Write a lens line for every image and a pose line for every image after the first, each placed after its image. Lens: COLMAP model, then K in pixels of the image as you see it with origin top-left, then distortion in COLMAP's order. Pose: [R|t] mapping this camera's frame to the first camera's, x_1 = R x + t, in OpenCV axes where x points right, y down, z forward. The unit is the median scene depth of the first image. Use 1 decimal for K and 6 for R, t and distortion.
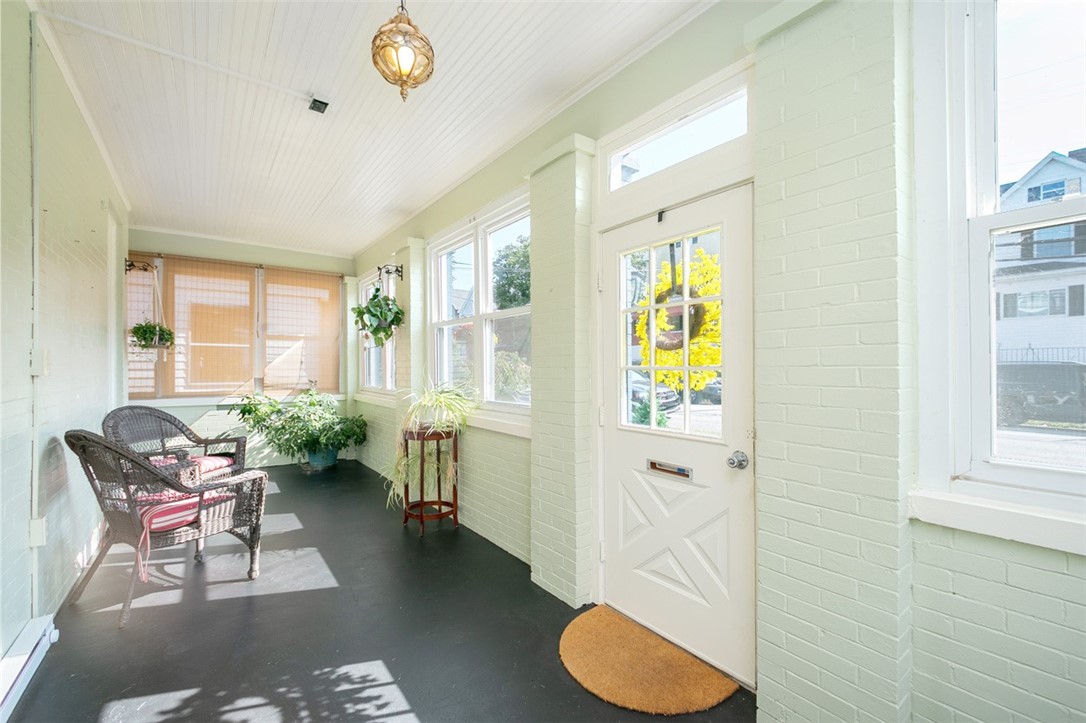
lens RADIAL K [[442.5, 0, 548.5], [0, 442.5, 375.2], [0, 0, 1]] dist [0.000421, -0.000100]
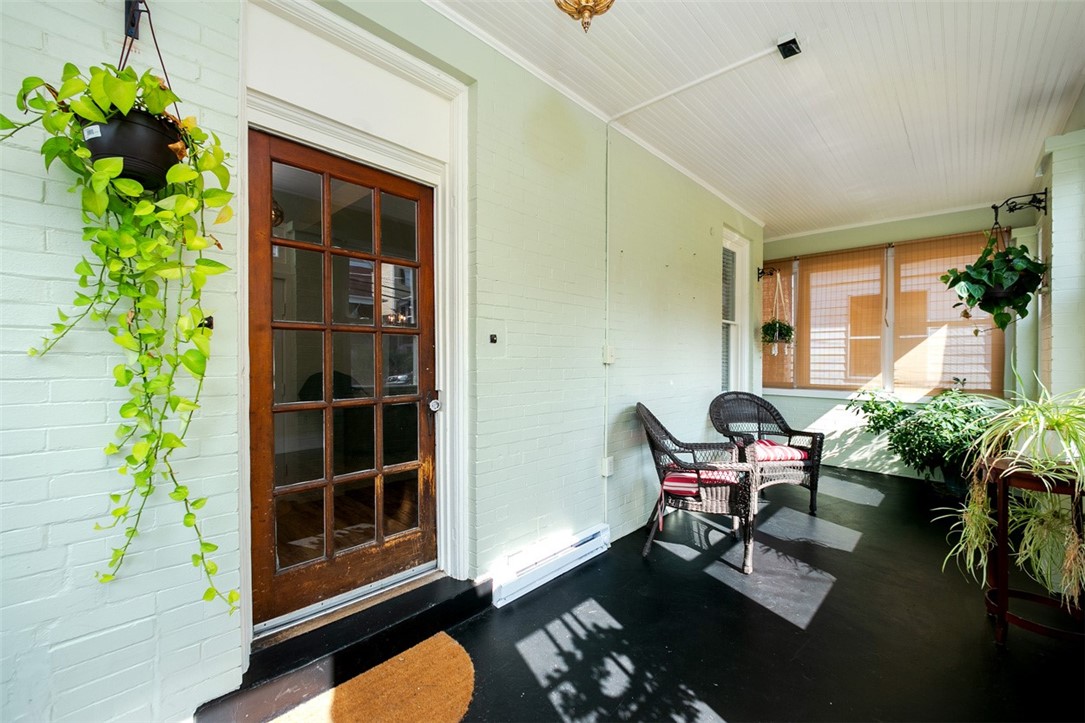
lens RADIAL K [[461.5, 0, 555.6], [0, 461.5, 366.5], [0, 0, 1]] dist [-0.000119, -0.000260]
pose [[0.194373, 0.013777, -0.980831, 0.179703], [-0.023320, 0.999684, 0.009420, 0.001008], [0.980650, 0.021042, 0.194633, 0.270137]]
